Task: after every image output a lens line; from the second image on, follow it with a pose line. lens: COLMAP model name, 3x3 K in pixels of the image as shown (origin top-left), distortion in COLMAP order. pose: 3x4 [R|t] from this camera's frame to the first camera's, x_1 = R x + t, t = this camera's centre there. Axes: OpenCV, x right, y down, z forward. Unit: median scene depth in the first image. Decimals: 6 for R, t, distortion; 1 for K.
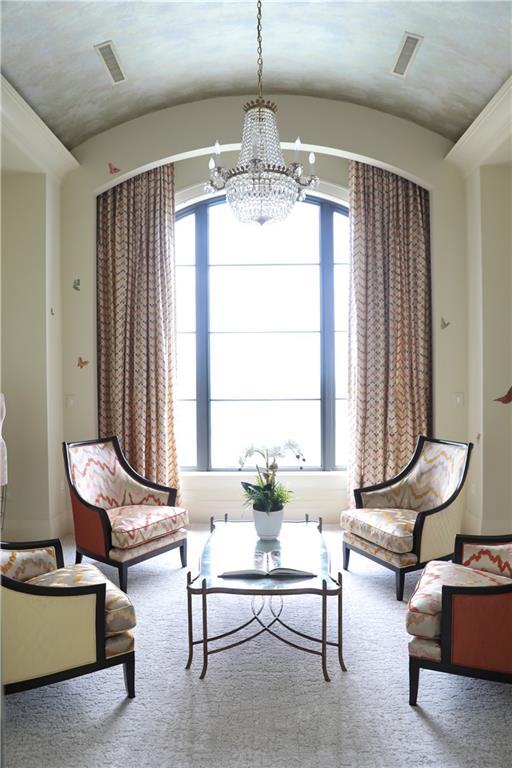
lens RADIAL K [[524.7, 0, 256.0], [0, 524.7, 384.0], [0, 0, 1]] dist [-0.109451, 0.092055]
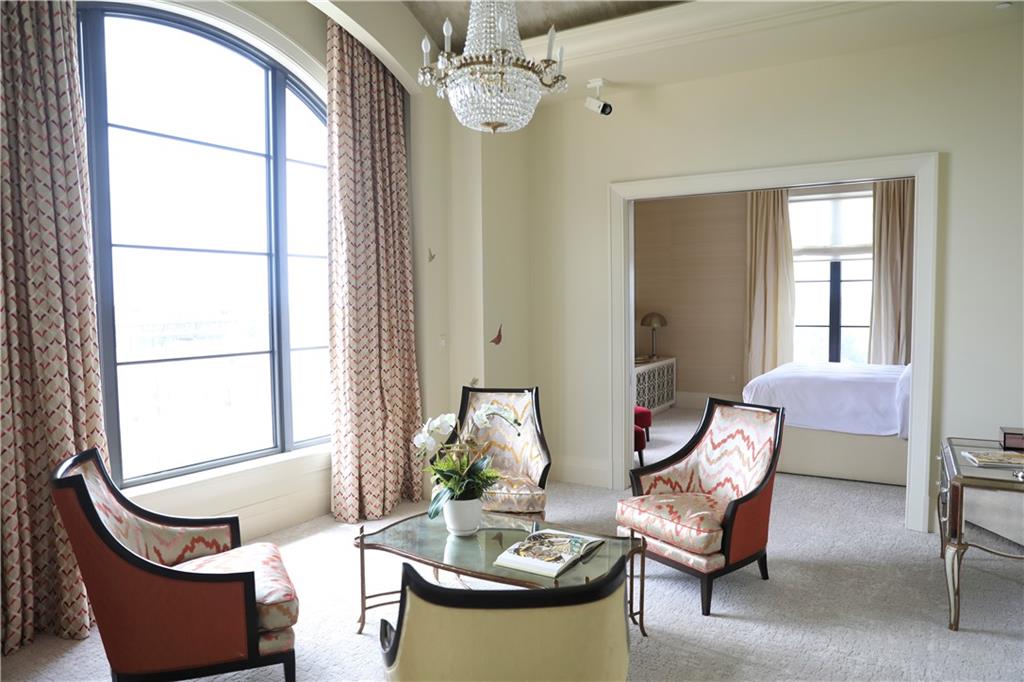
lens RADIAL K [[699.5, 0, 512.0], [0, 699.5, 341.0], [0, 0, 1]] dist [-0.109451, 0.092055]
pose [[0.509207, -0.046113, 0.859408, -0.572990], [0.014785, 0.998885, 0.044837, -0.024866], [-0.860517, -0.010125, 0.509321, 0.290570]]
